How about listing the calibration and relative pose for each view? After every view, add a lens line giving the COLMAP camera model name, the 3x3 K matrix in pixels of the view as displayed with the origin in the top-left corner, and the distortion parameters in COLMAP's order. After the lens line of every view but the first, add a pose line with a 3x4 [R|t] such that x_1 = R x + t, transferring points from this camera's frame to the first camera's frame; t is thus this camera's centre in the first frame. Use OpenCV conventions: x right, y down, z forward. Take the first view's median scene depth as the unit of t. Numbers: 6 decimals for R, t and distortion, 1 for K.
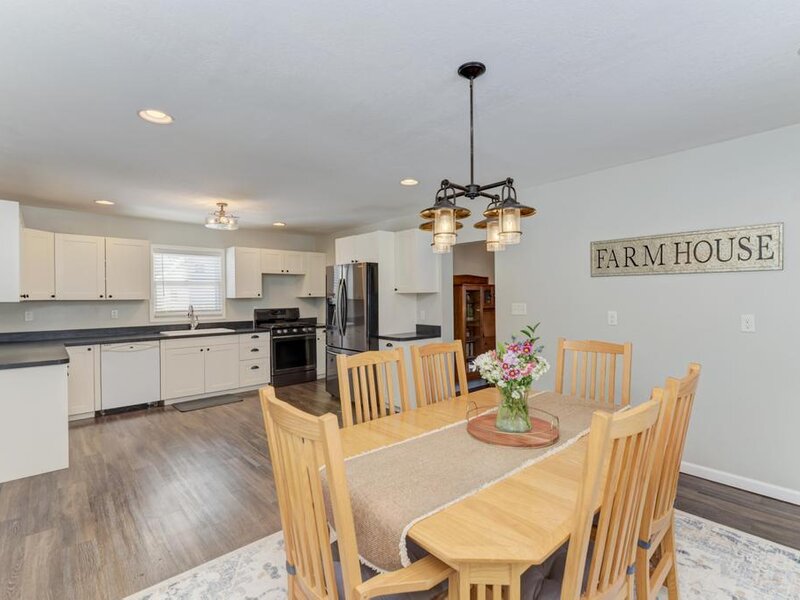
lens RADIAL K [[395.9, 0, 400.0], [0, 395.9, 300.0], [0, 0, 1]] dist [0.012248, -0.000059]
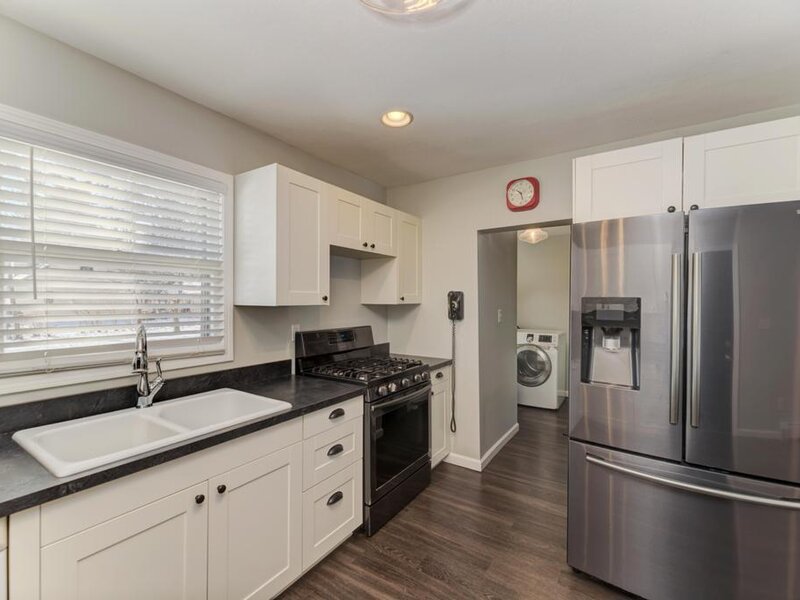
lens RADIAL K [[361.9, 0, 400.0], [0, 361.9, 300.0], [0, 0, 1]] dist [0.002362, 0.000223]
pose [[0.968388, 0.012986, 0.249111, -0.410248], [-0.009354, 0.999832, -0.015759, -0.006857], [-0.249274, 0.012930, 0.968347, 0.691545]]
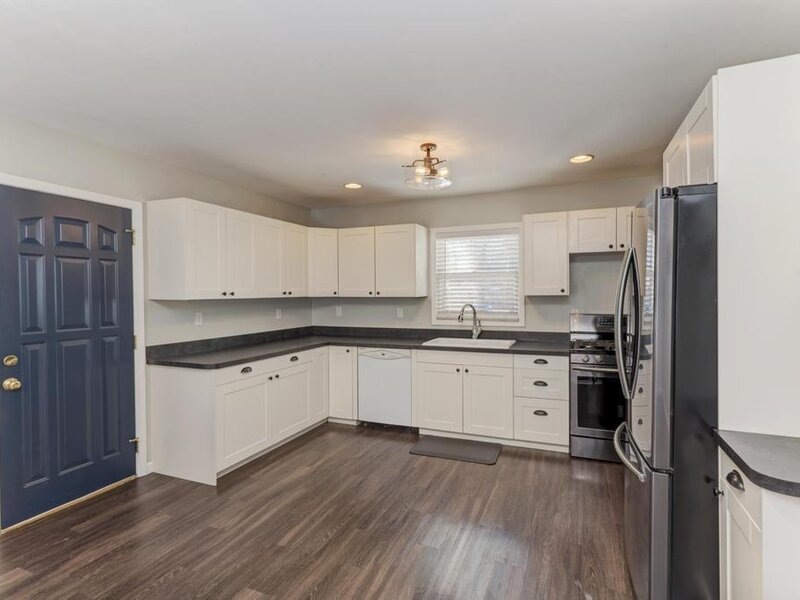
lens RADIAL K [[413.6, 0, 400.0], [0, 413.6, 300.0], [0, 0, 1]] dist [0.003665, 0.000223]
pose [[0.428332, 0.019639, -0.903408, 0.105620], [-0.005757, 0.999803, 0.019005, -0.010094], [0.903603, -0.002939, 0.428360, 0.568677]]
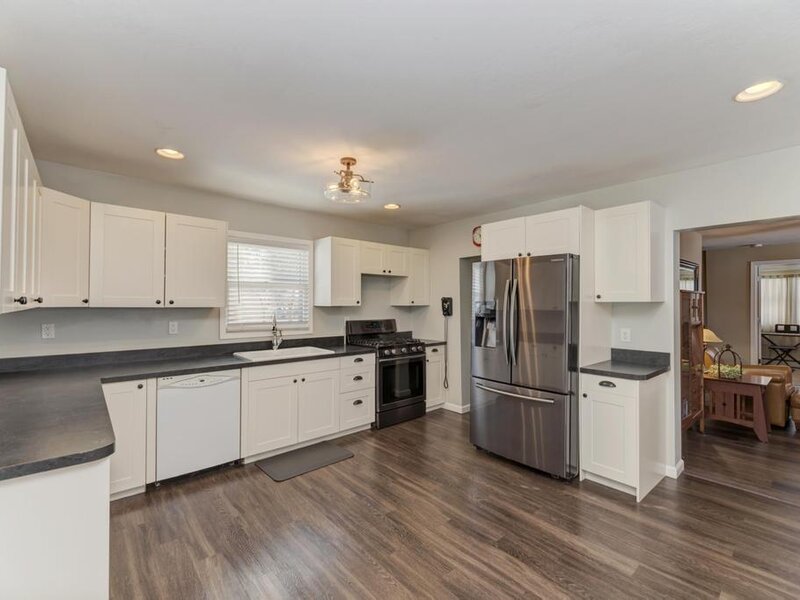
lens RADIAL K [[361.9, 0, 400.0], [0, 361.9, 300.0], [0, 0, 1]] dist [0.002362, 0.000223]
pose [[0.999917, 0.011468, -0.005788, -0.299444], [-0.011585, 0.999720, -0.020624, -0.004212], [0.005550, 0.020689, 0.999771, 0.349161]]
